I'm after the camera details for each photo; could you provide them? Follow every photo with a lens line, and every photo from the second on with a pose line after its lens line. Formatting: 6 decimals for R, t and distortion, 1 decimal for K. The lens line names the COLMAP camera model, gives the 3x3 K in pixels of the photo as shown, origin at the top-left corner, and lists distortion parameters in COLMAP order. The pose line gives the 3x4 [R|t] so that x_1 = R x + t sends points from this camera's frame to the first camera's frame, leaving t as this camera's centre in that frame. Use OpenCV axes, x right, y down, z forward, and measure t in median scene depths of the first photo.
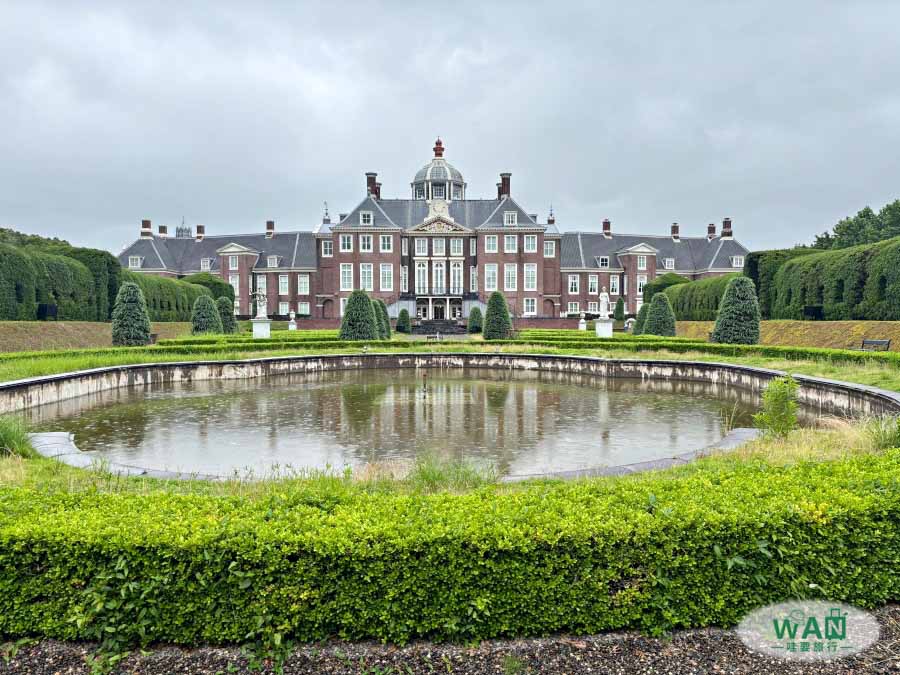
lens RADIAL K [[679.8, 0, 455.3], [0, 679.8, 342.7], [0, 0, 1]] dist [0.074931, -0.003483]
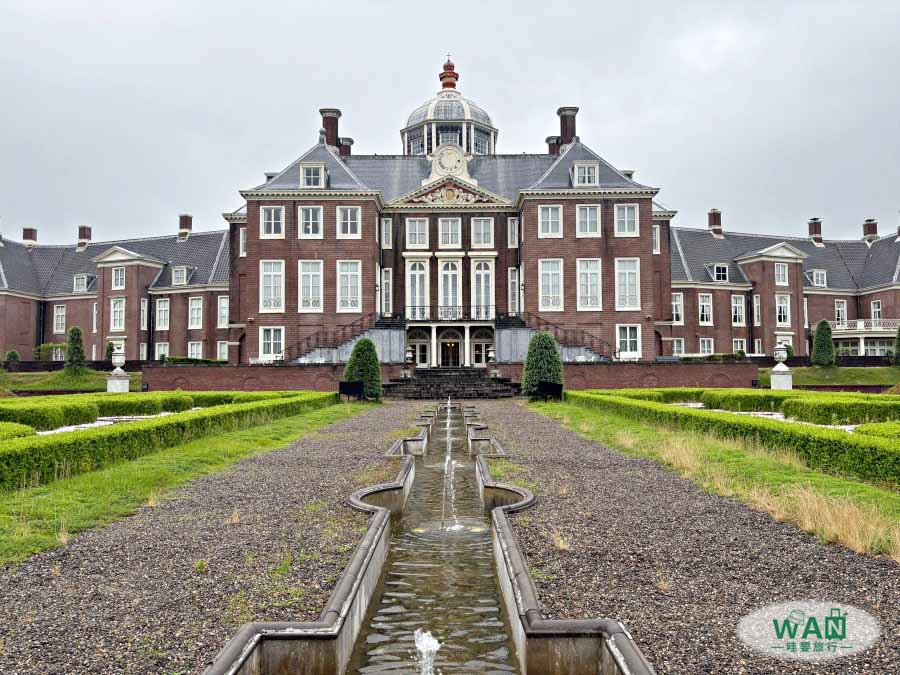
lens RADIAL K [[679.8, 0, 455.5], [0, 679.8, 336.2], [0, 0, 1]] dist [0.074931, -0.003483]
pose [[0.999885, -0.004867, -0.014375, -0.012193], [0.003650, 0.996505, -0.083458, -0.013724], [0.014731, 0.083396, 0.996408, 0.469595]]
